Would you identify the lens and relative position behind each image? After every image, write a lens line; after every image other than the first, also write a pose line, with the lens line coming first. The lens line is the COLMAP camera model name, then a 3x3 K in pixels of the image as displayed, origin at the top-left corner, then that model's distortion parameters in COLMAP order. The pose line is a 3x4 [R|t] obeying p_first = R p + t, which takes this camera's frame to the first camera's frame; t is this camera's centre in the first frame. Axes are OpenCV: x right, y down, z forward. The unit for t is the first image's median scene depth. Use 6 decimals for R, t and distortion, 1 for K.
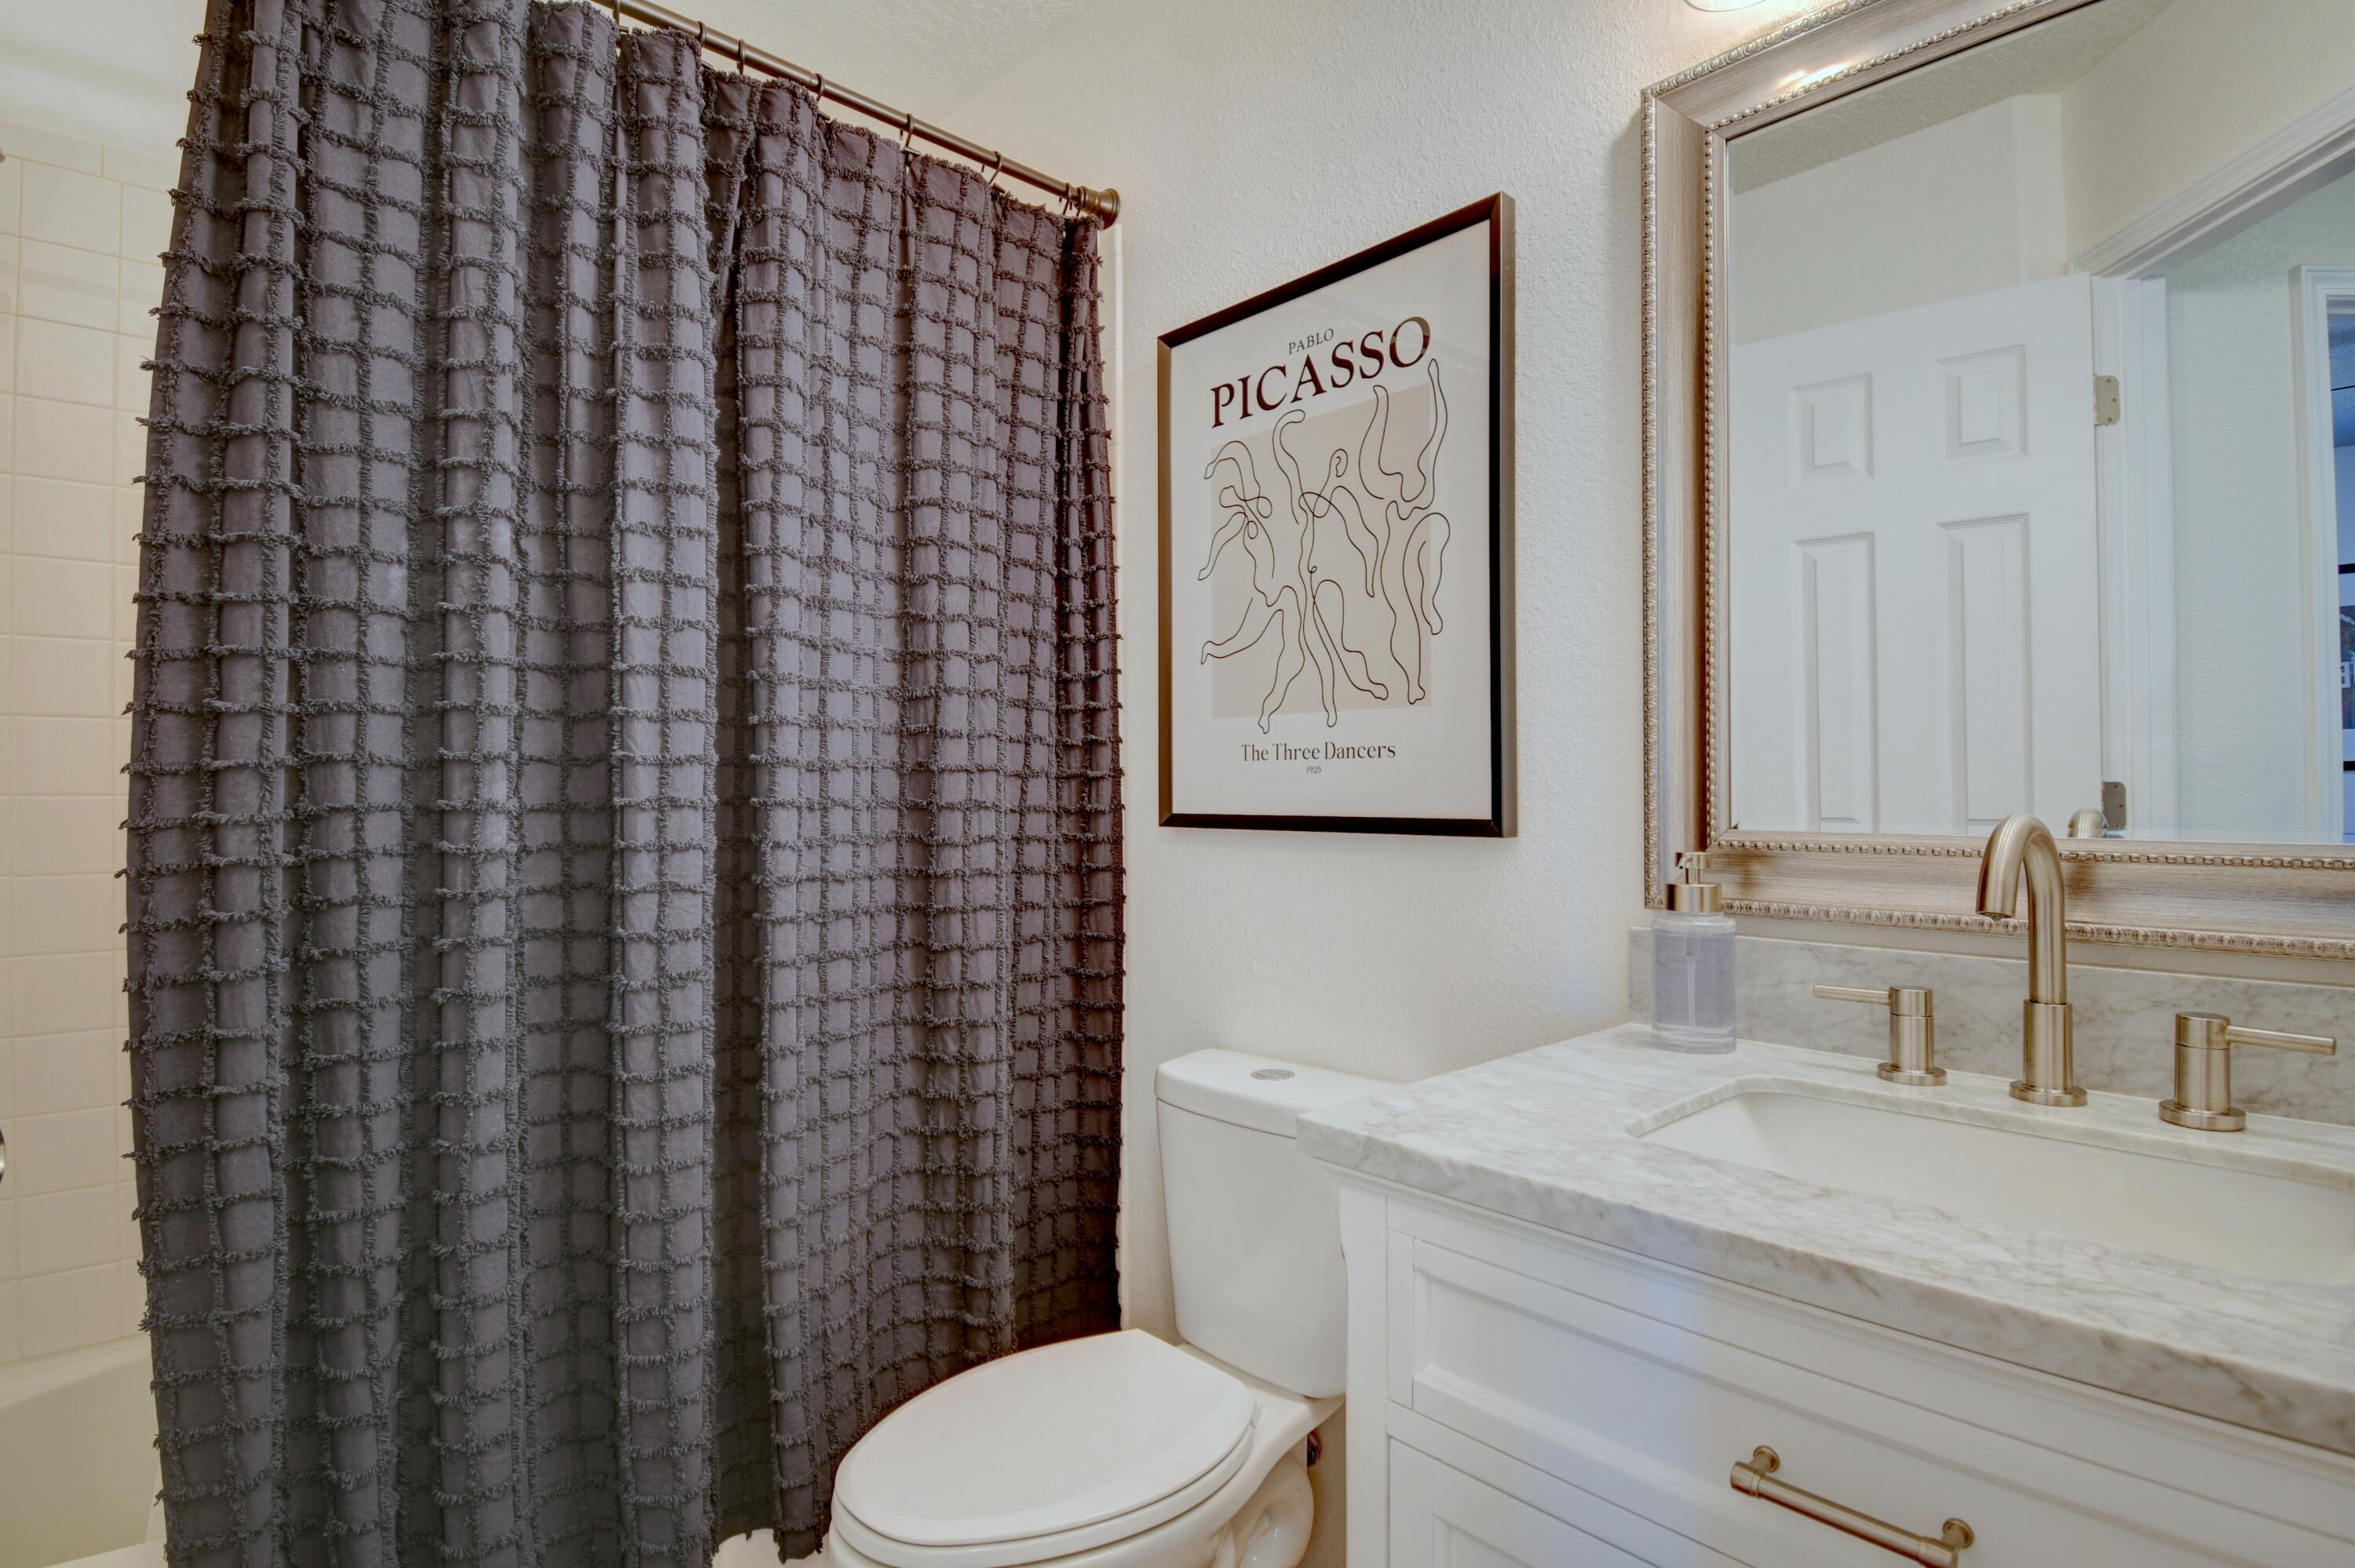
lens RADIAL K [[1191.8, 0, 1177.5], [0, 1191.8, 784.0], [0, 0, 1]] dist [0.012845, -0.025836]
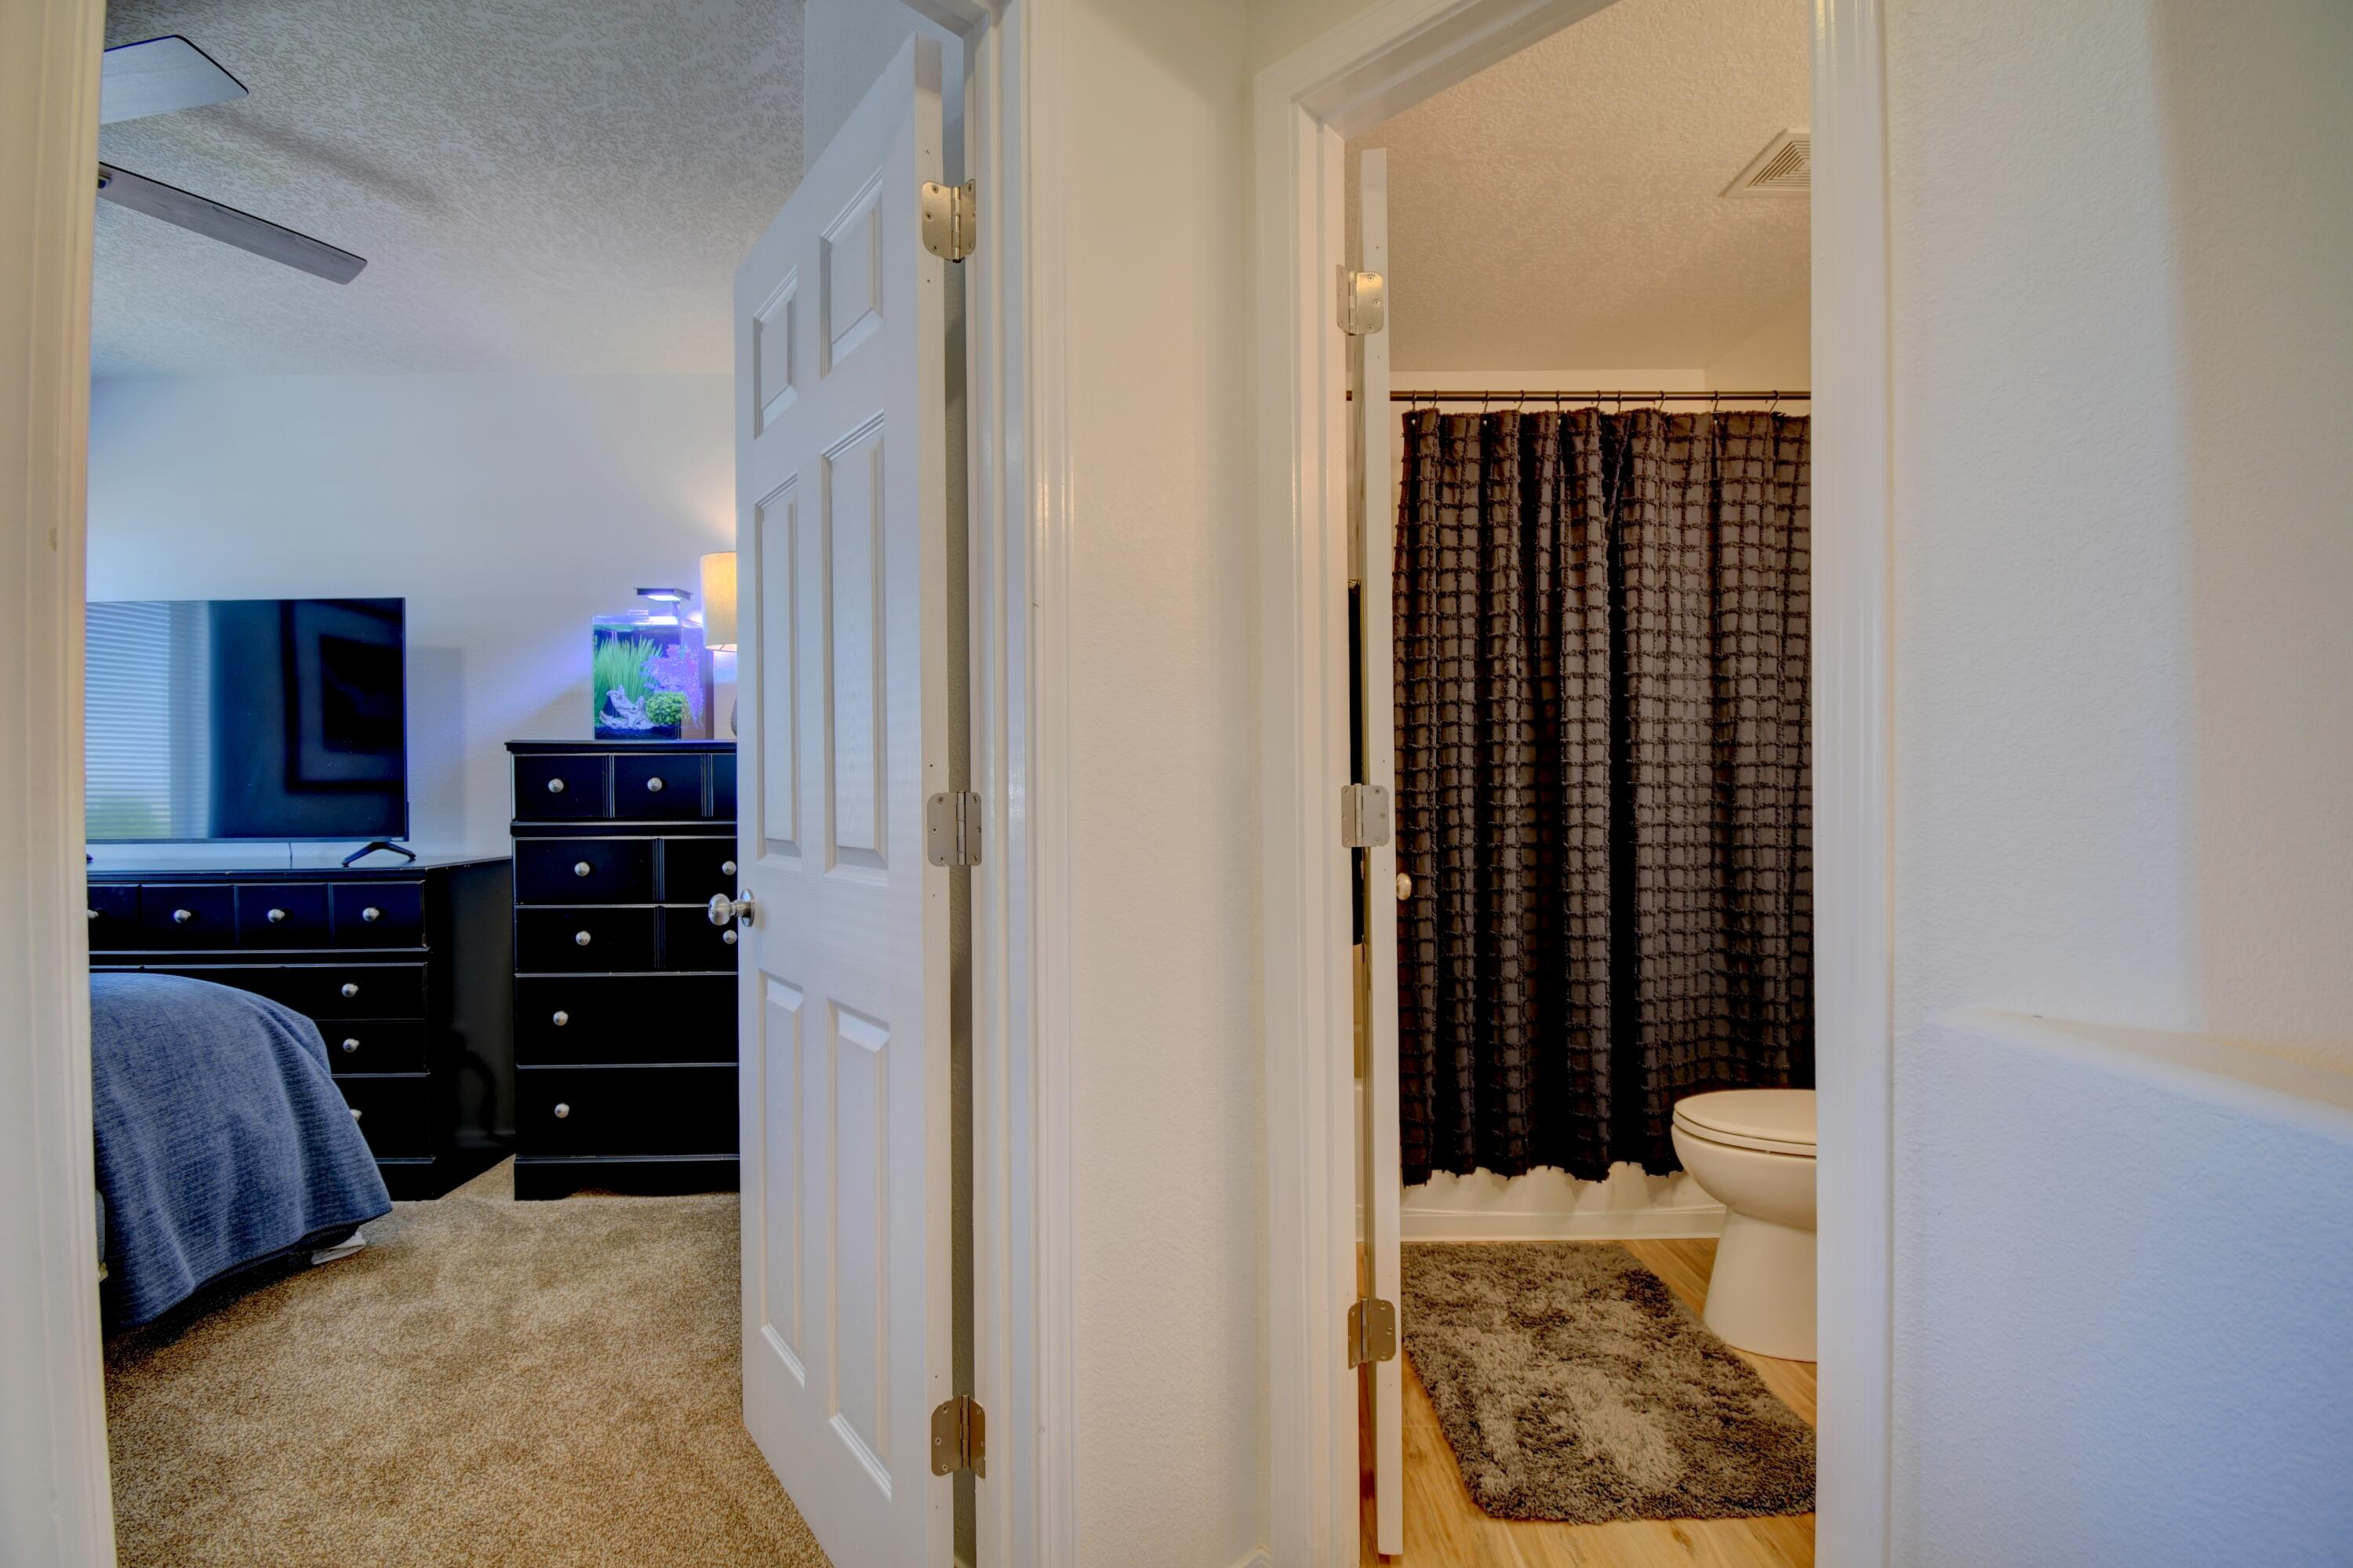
lens RADIAL K [[1054.4, 0, 1176.5], [0, 1054.4, 784.0], [0, 0, 1]] dist [0.022102, -0.026147]
pose [[0.749515, -0.001315, -0.661986, 0.225195], [0.010931, 0.999886, 0.010391, -0.010125], [0.661897, -0.015024, 0.749444, -0.749993]]
